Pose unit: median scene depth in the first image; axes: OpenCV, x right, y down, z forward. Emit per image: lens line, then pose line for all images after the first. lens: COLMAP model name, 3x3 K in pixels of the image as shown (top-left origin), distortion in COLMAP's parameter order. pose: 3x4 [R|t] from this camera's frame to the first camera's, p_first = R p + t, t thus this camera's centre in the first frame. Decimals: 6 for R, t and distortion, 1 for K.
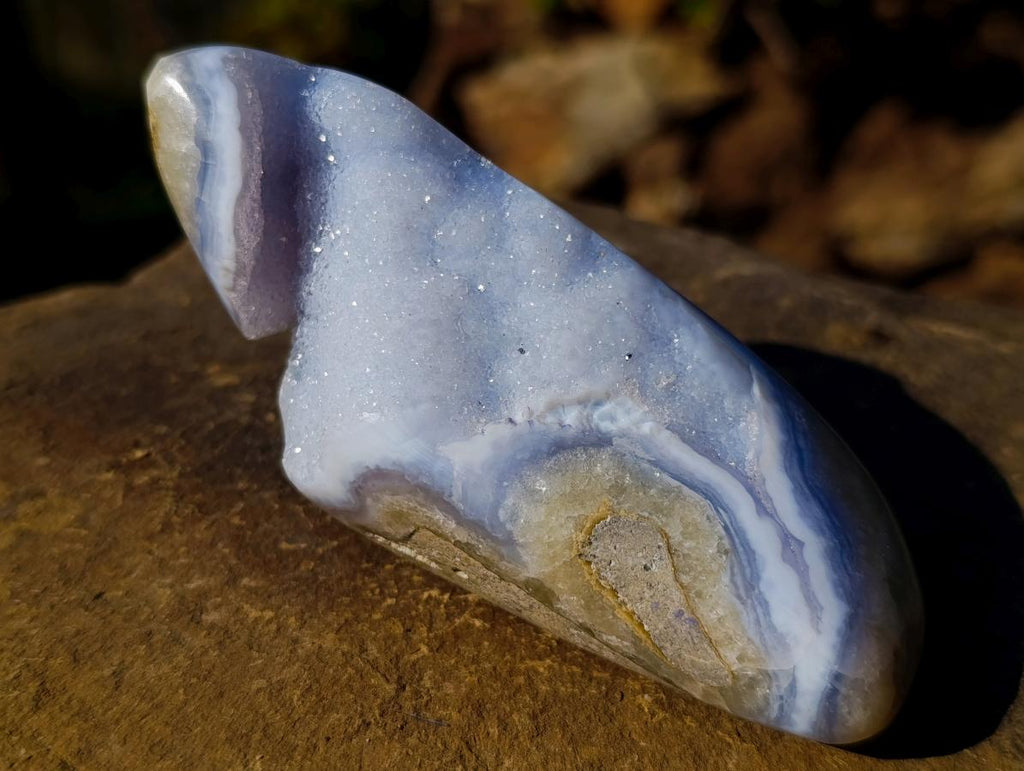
lens RADIAL K [[1450.3, 0, 524.9], [0, 1450.3, 364.0], [0, 0, 1]] dist [0.272351, -1.646407]
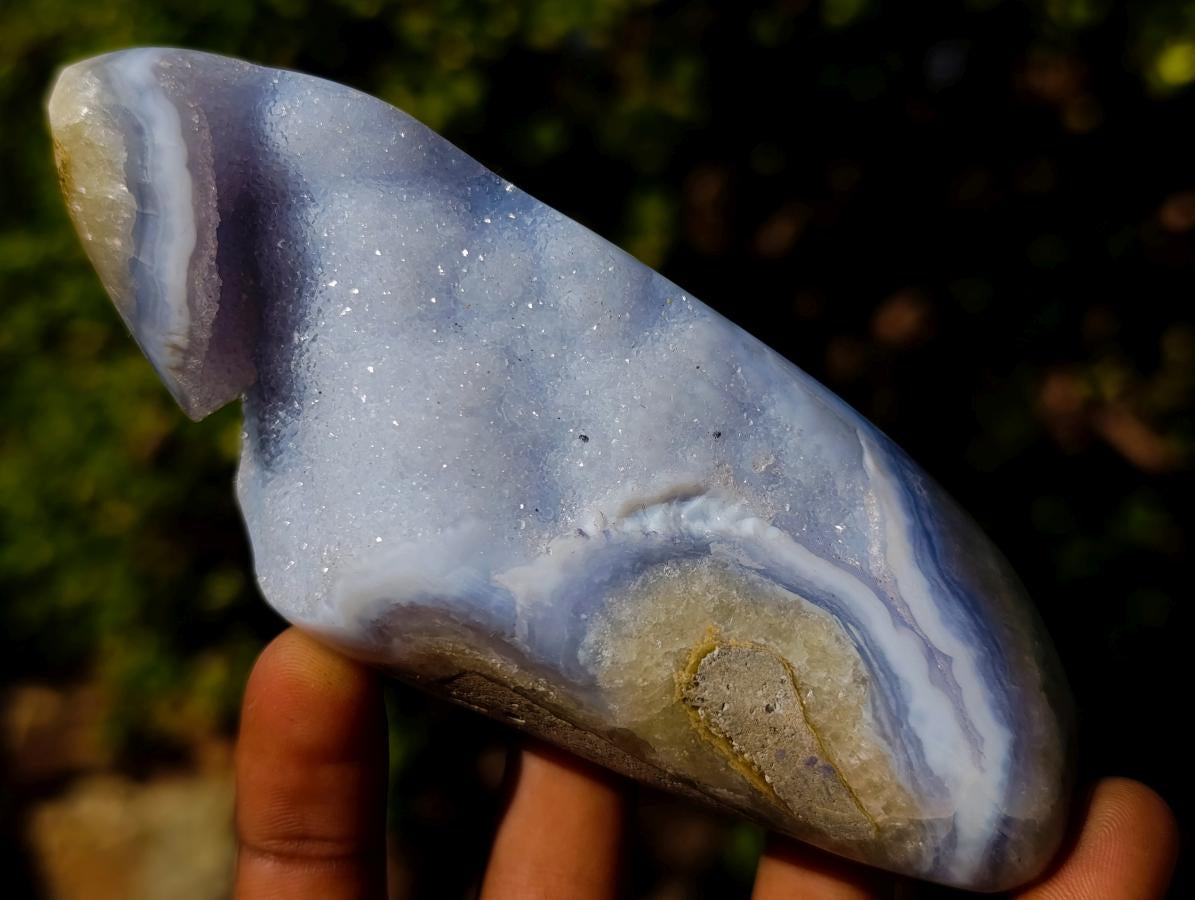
lens RADIAL K [[1692.5, 0, 612.5], [0, 1692.5, 424.9], [0, 0, 1]] dist [0.272351, -1.646407]
pose [[0.987730, -0.068486, 0.140355, -0.117281], [0.055279, 0.993852, 0.095931, -0.105440], [-0.146062, -0.086995, 0.985443, 0.102881]]
